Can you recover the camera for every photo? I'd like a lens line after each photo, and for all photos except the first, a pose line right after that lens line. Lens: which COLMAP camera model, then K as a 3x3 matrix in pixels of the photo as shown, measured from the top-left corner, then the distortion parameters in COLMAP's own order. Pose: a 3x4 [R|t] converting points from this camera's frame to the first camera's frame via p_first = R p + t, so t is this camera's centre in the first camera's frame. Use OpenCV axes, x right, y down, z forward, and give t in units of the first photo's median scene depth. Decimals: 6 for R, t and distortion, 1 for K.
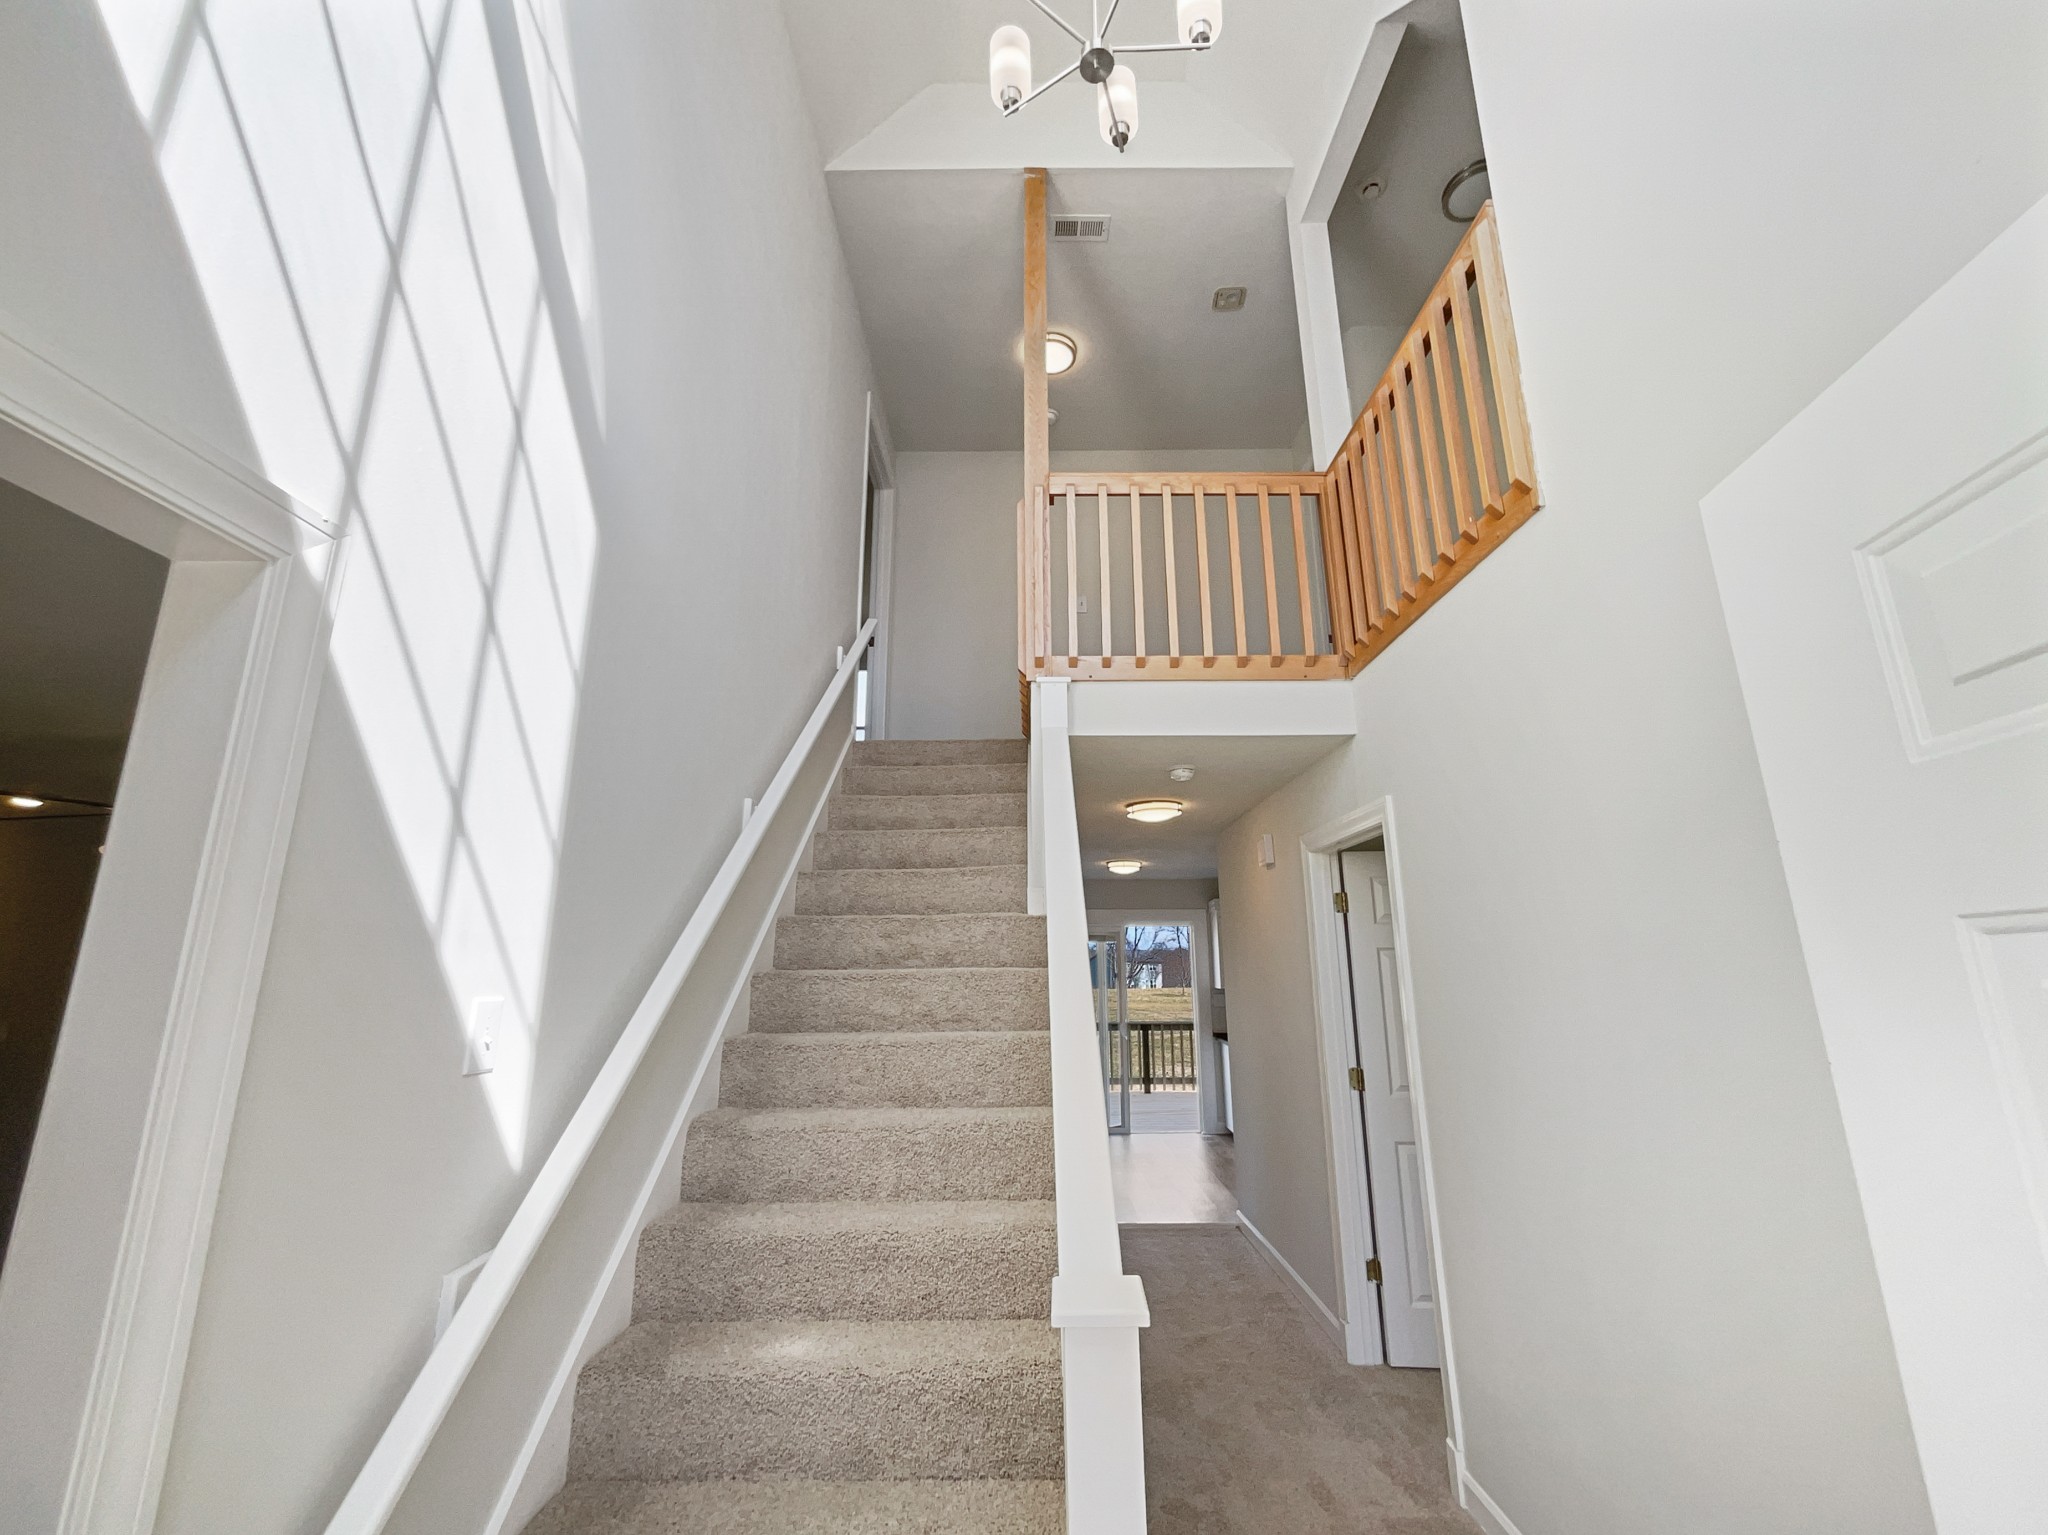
lens RADIAL K [[848.1, 0, 1024.7], [0, 848.1, 765.6], [0, 0, 1]] dist [-0.002306, -0.000267]
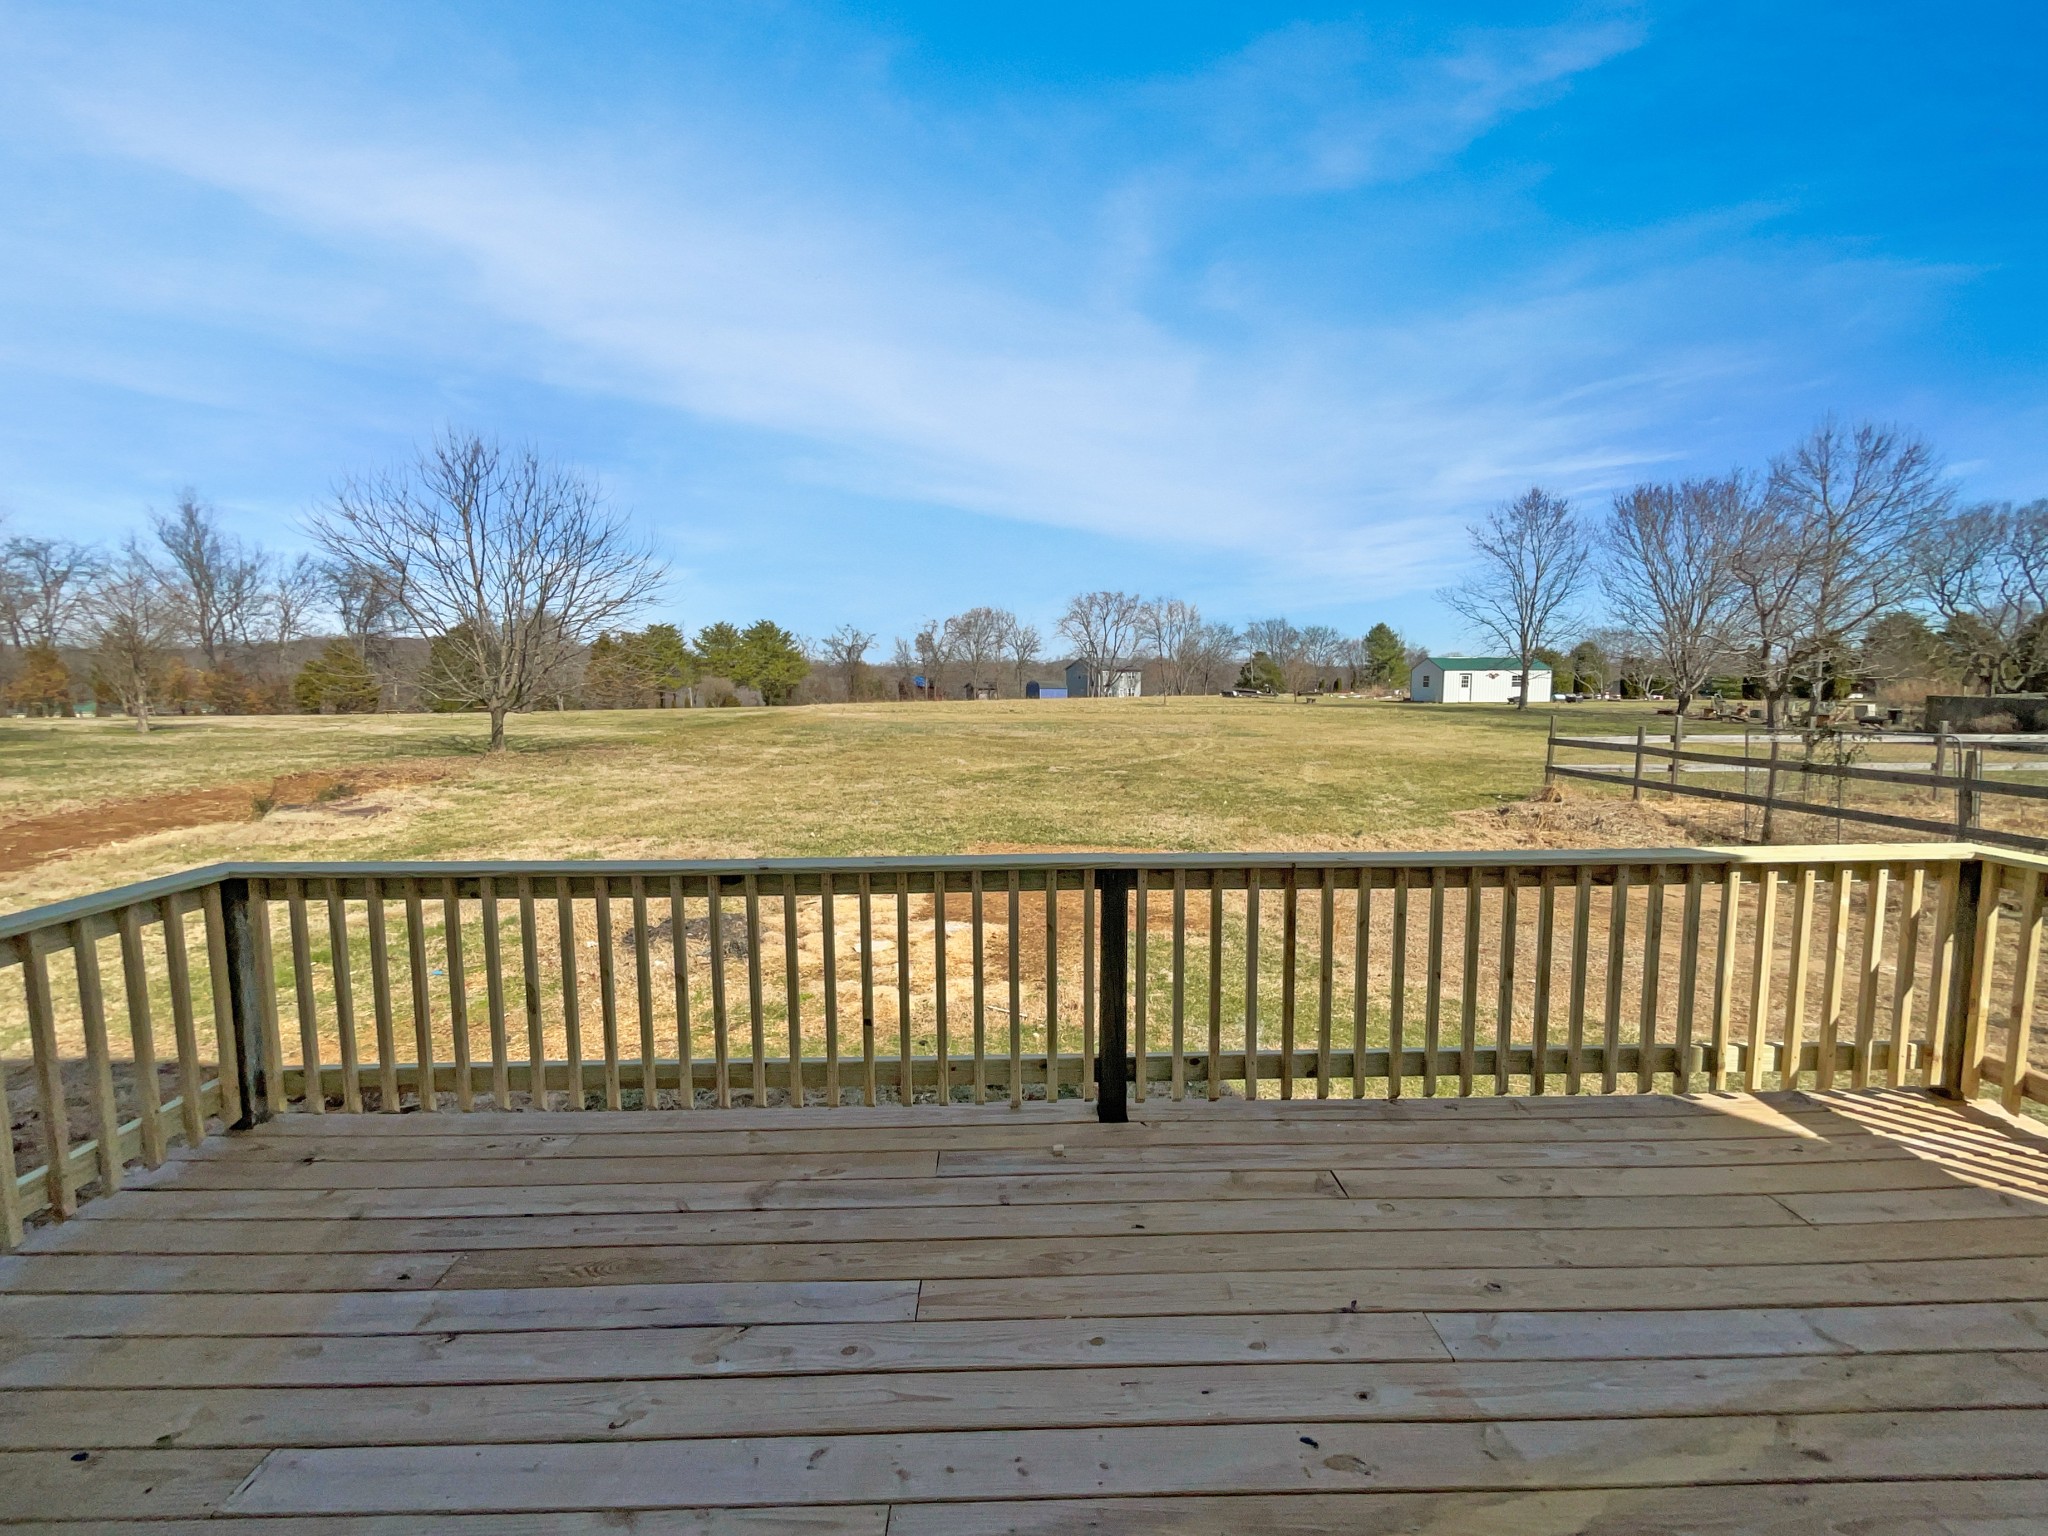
lens RADIAL K [[848.1, 0, 1024.9], [0, 848.1, 762.9], [0, 0, 1]] dist [-0.002306, -0.000267]
pose [[0.999772, -0.000025, 0.021358, 0.110774], [-0.007007, 0.944266, 0.329108, 0.195402], [-0.020176, -0.329182, 0.944051, 0.777691]]
